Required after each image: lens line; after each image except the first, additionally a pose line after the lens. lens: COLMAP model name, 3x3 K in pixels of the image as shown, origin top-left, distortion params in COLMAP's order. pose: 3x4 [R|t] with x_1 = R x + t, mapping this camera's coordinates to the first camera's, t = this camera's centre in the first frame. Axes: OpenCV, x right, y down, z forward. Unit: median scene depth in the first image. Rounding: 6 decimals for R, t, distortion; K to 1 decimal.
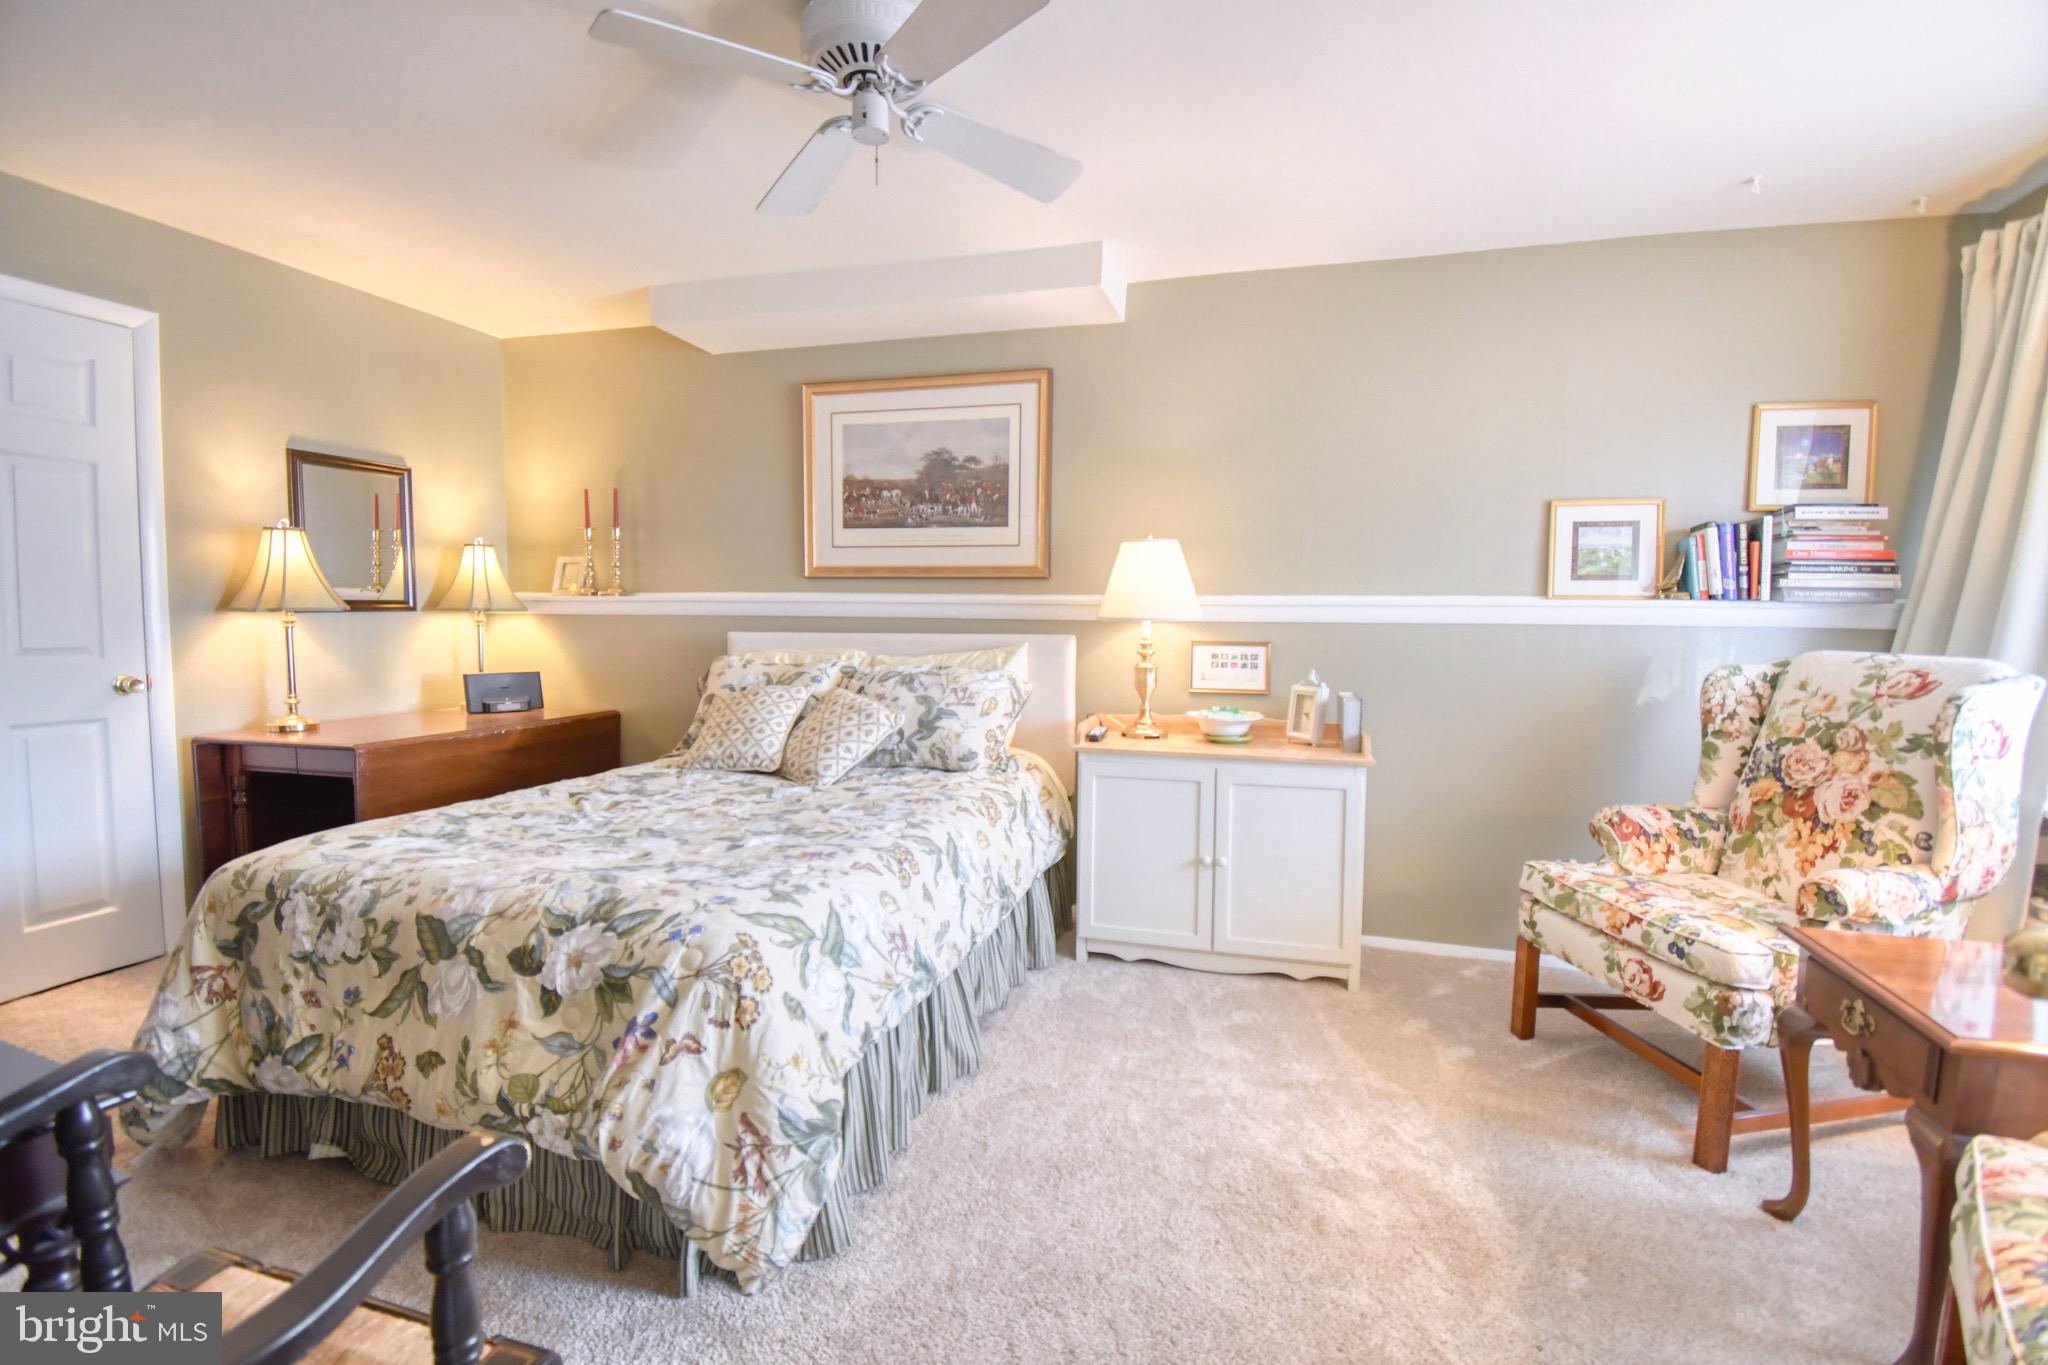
lens RADIAL K [[925.4, 0, 1024.0], [0, 925.4, 682.5], [0, 0, 1]] dist [0.020509, -0.028606]
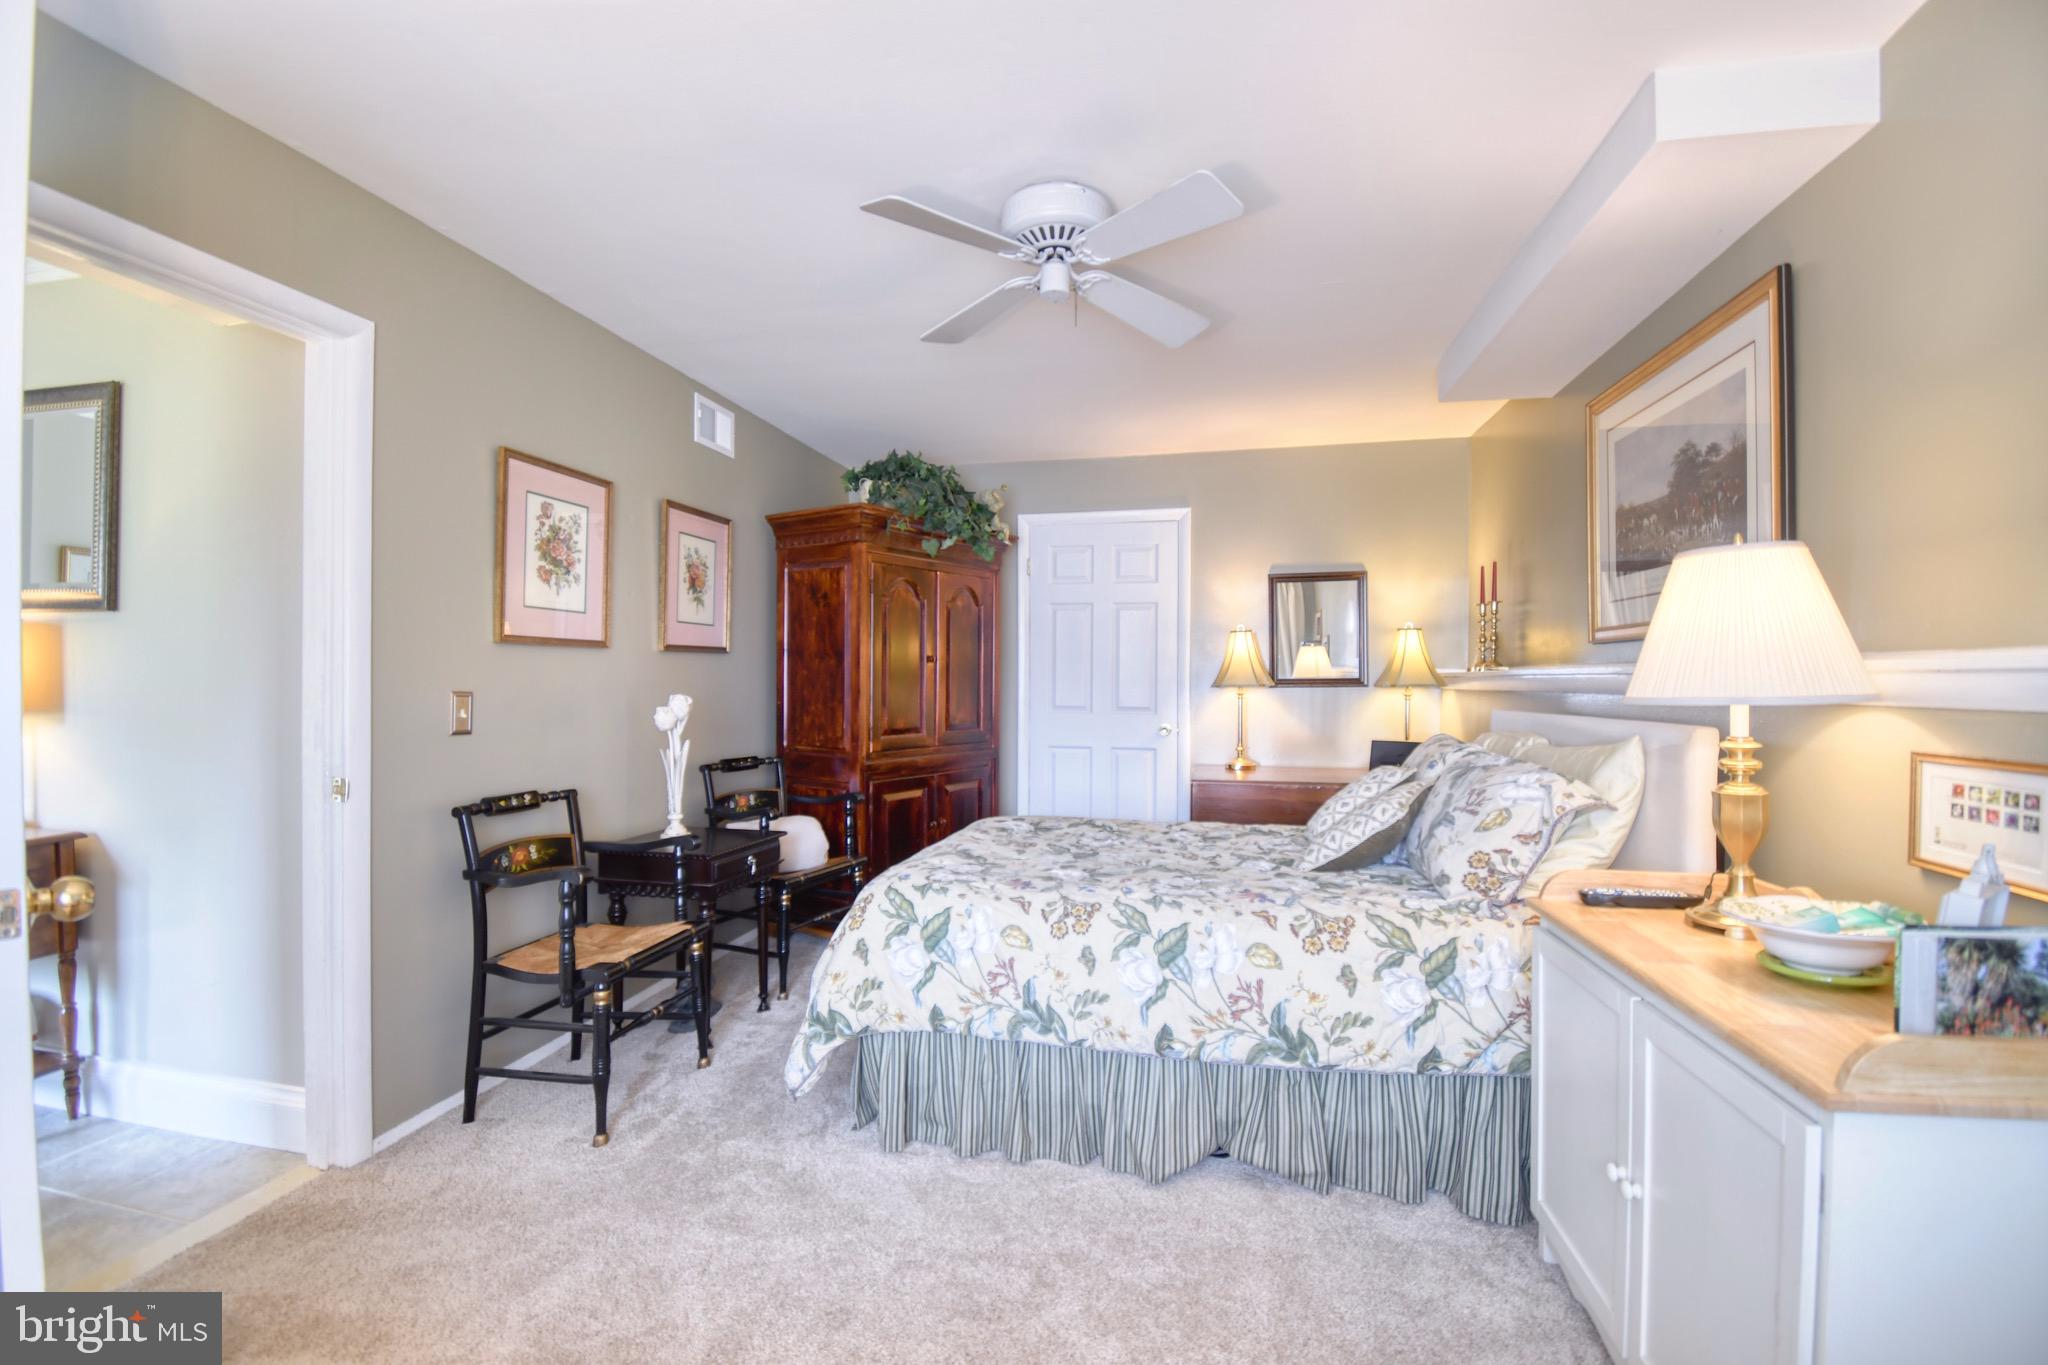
lens RADIAL K [[925.4, 0, 1024.0], [0, 925.4, 682.5], [0, 0, 1]] dist [0.020509, -0.028606]
pose [[0.046437, -0.005921, -0.998904, 0.620461], [-0.072965, 0.997291, -0.009304, -0.043655], [0.996253, 0.073317, 0.045879, 0.564103]]
